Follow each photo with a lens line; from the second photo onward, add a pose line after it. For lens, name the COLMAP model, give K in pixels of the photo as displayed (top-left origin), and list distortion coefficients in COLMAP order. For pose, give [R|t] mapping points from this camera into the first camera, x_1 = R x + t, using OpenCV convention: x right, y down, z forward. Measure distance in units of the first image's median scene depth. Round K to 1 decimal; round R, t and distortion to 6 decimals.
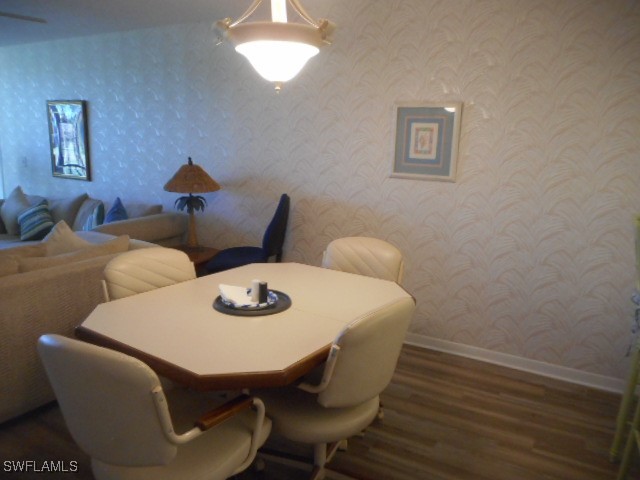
lens RADIAL K [[478.8, 0, 324.4], [0, 478.8, 239.9], [0, 0, 1]] dist [0.008825, -0.005392]
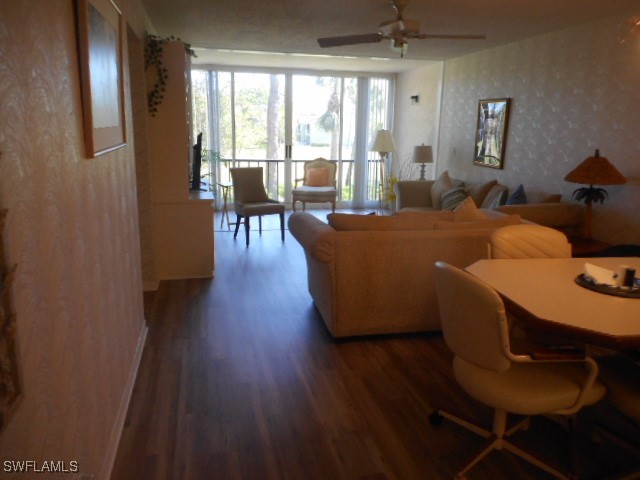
lens RADIAL K [[478.8, 0, 321.5], [0, 478.8, 242.3], [0, 0, 1]] dist [0.008825, -0.005392]
pose [[0.677936, 0.158239, -0.717888, 0.078055], [-0.146624, 0.986042, 0.078882, 0.024793], [0.720350, 0.051783, 0.691675, -0.101539]]
